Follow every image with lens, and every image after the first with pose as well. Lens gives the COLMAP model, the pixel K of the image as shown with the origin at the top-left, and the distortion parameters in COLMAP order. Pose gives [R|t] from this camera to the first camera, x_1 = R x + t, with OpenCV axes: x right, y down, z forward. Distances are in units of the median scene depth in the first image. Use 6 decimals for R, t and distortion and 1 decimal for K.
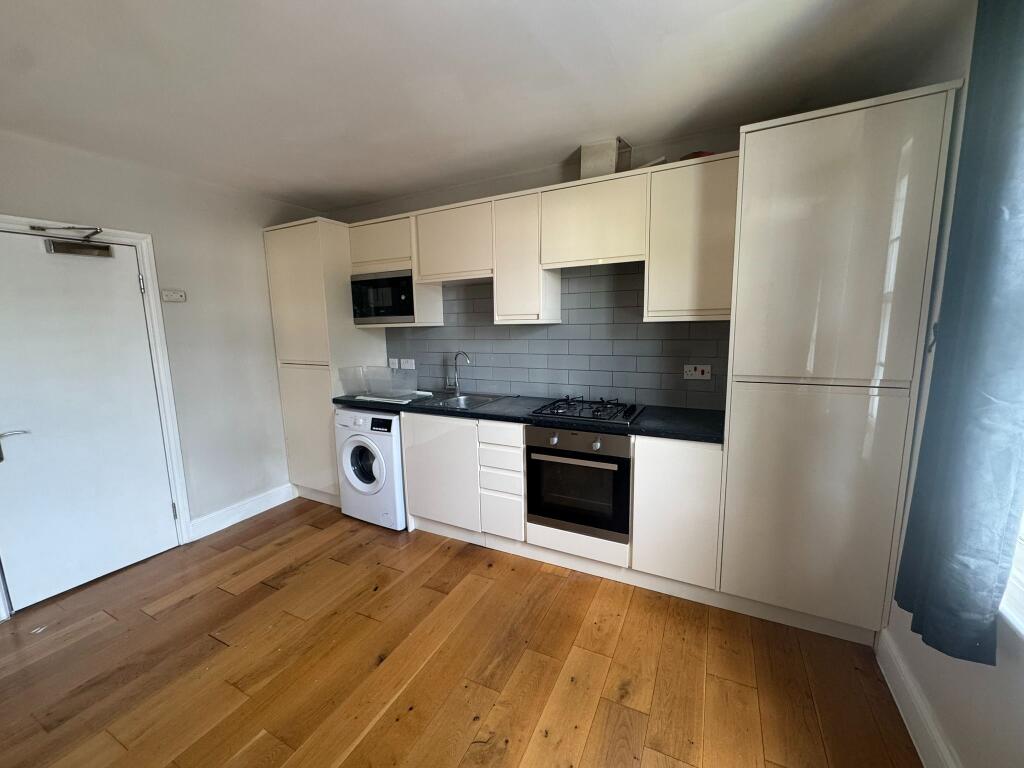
lens RADIAL K [[406.9, 0, 512.0], [0, 406.9, 384.0], [0, 0, 1]] dist [-0.001417, 0.000029]
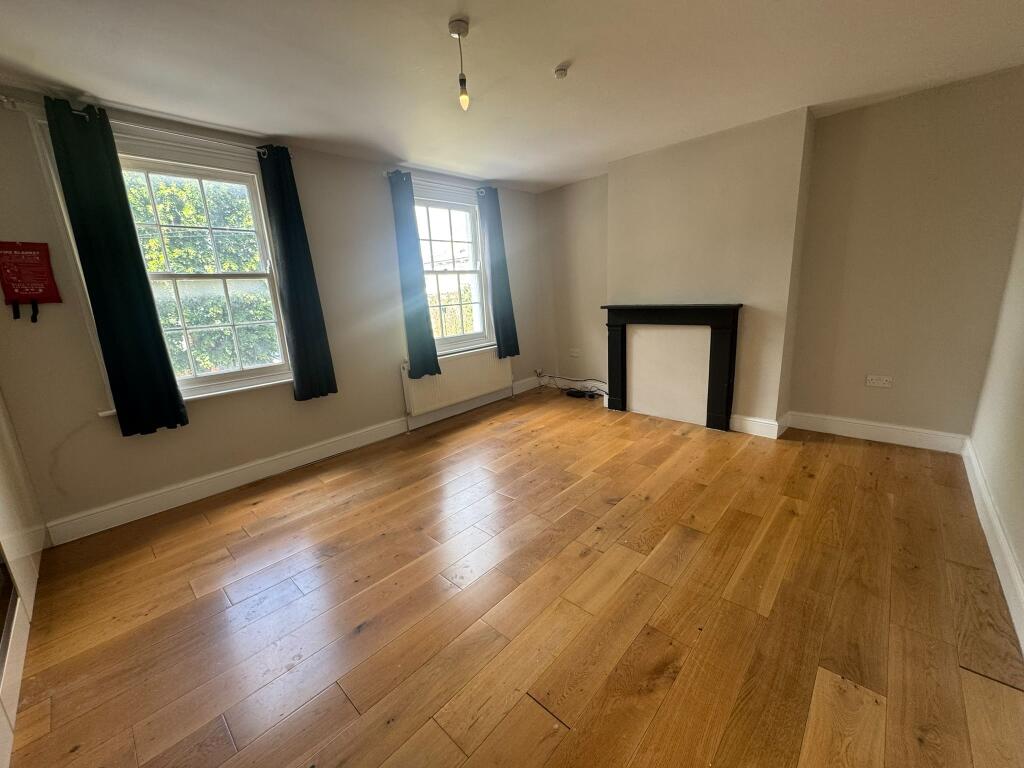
lens RADIAL K [[406.9, 0, 512.0], [0, 406.9, 384.0], [0, 0, 1]] dist [-0.001417, 0.000029]
pose [[-0.957849, 0.005970, 0.287209, -0.670488], [0.111985, 0.928450, 0.354174, -0.103459], [-0.264545, 0.371409, -0.889984, 1.098847]]
